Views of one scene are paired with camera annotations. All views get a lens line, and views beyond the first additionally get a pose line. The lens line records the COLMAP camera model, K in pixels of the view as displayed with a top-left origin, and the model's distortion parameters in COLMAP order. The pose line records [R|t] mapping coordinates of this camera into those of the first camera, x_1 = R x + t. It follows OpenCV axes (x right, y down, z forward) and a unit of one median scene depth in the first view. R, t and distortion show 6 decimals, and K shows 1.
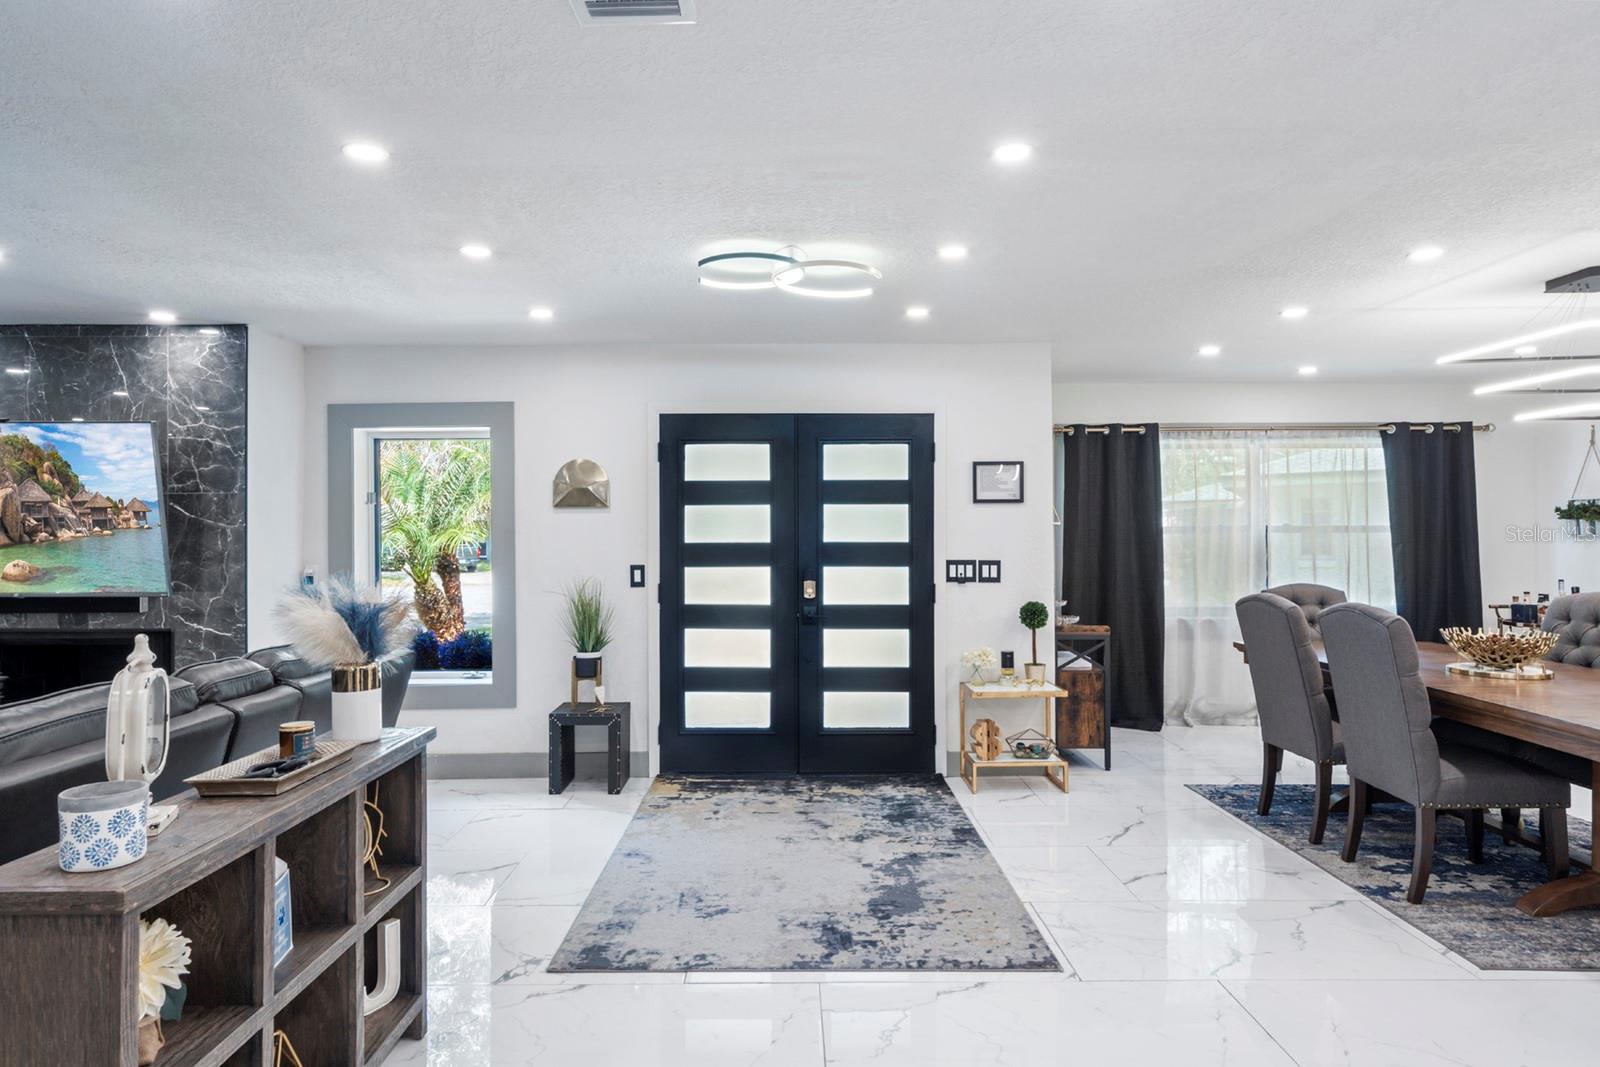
lens RADIAL K [[925.9, 0, 784.6], [0, 925.9, 525.4], [0, 0, 1]] dist [-0.003136, 0.003847]
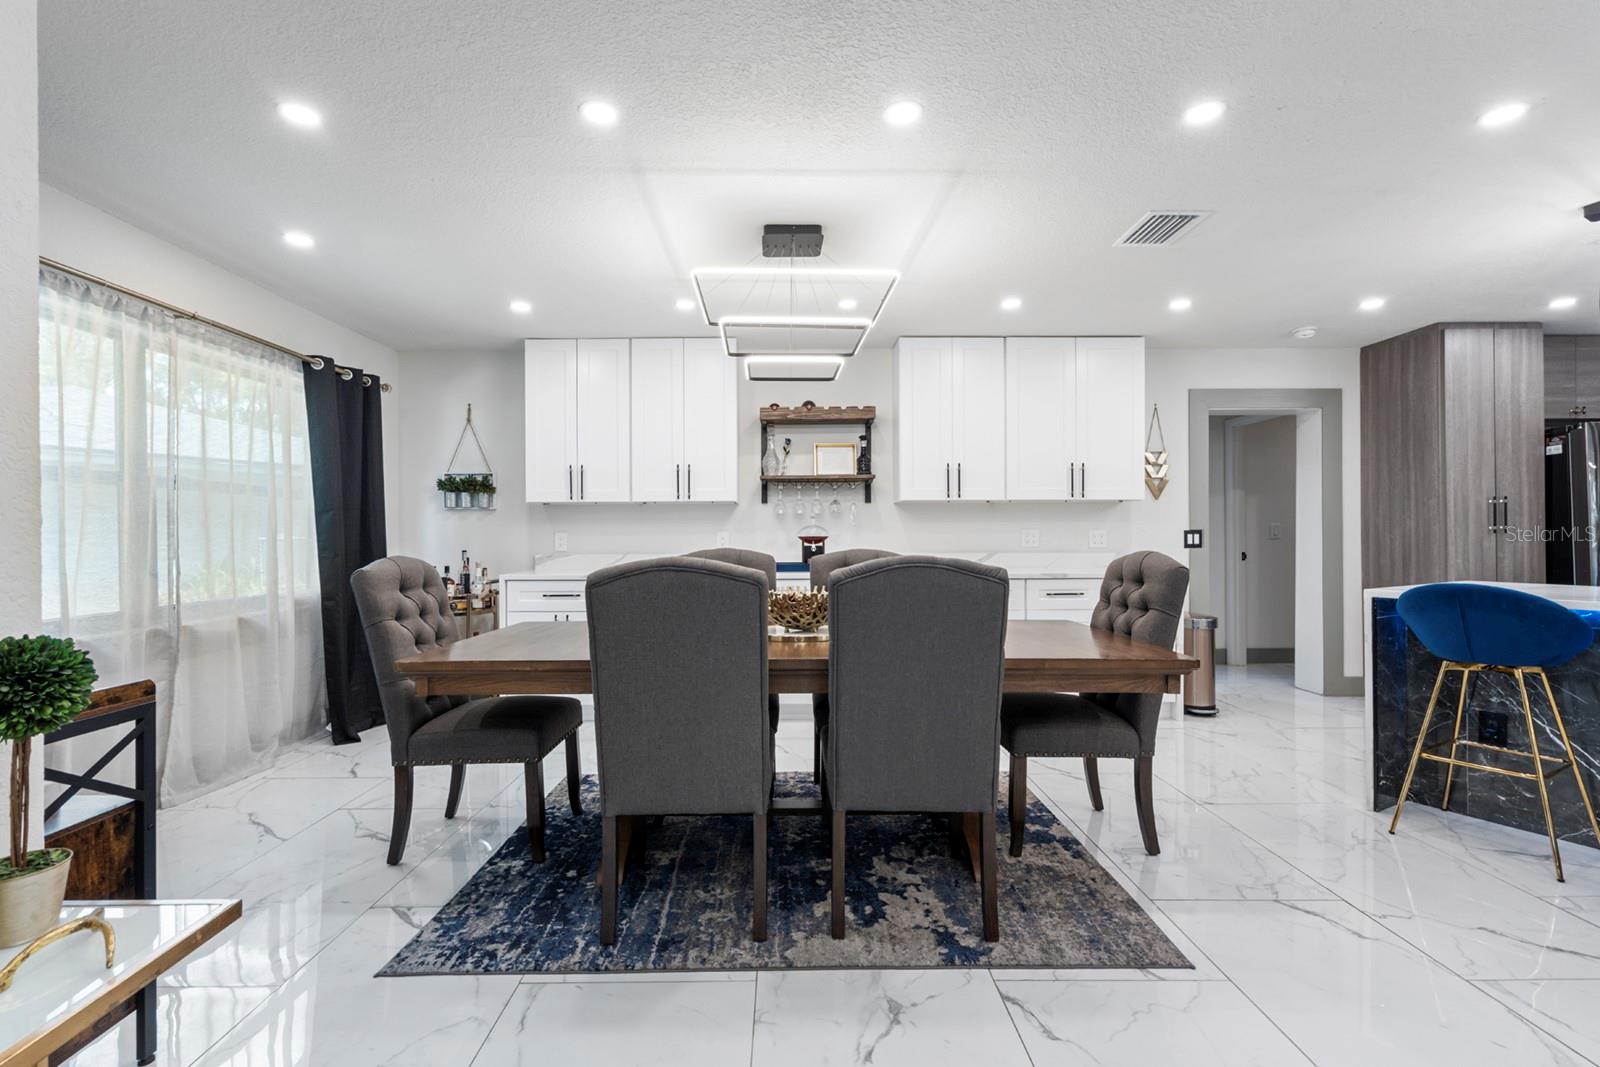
lens RADIAL K [[731.1, 0, 787.5], [0, 731.1, 536.3], [0, 0, 1]] dist [-0.004243, 0.002251]
pose [[-0.008295, 0.003037, 0.999961, 0.048180], [-0.008616, 0.999958, -0.003108, 0.049416], [-0.999928, -0.008642, -0.008269, 0.756922]]
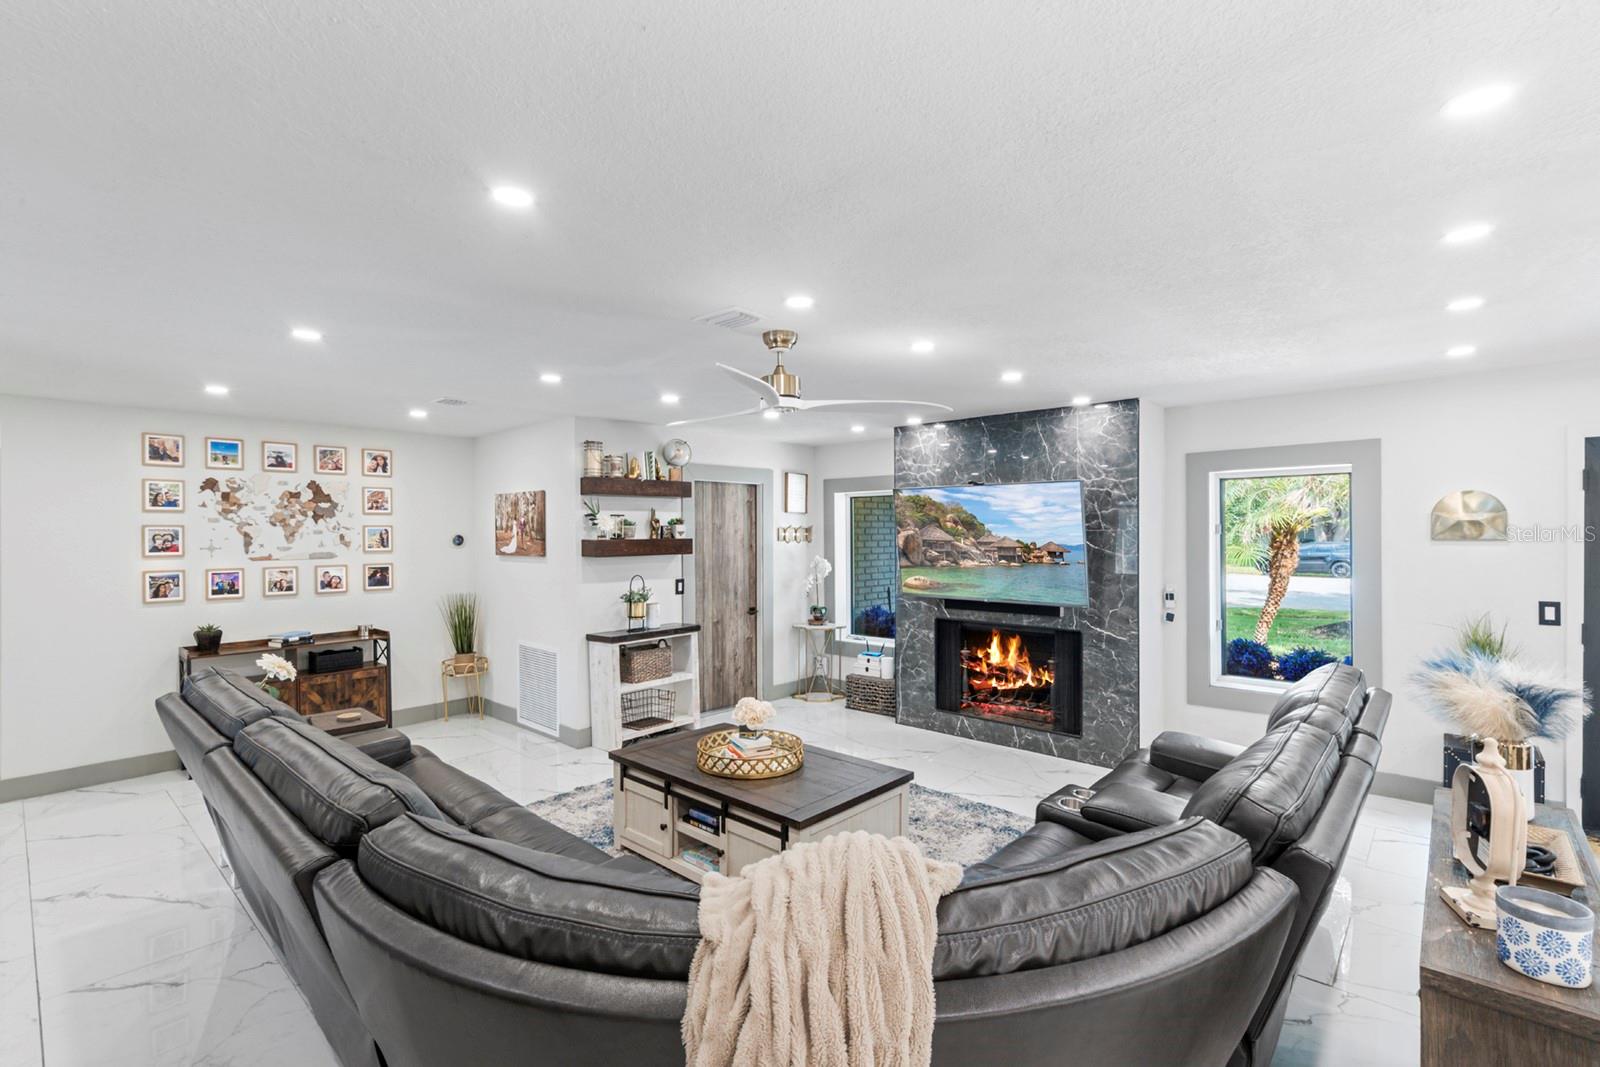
lens RADIAL K [[731.1, 0, 804.1], [0, 731.1, 533.6], [0, 0, 1]] dist [-0.004243, 0.002251]
pose [[0.740808, 0.001589, -0.671715, -0.222160], [0.010266, 0.999854, 0.013687, -0.044023], [0.671638, -0.017035, 0.740684, -0.051603]]
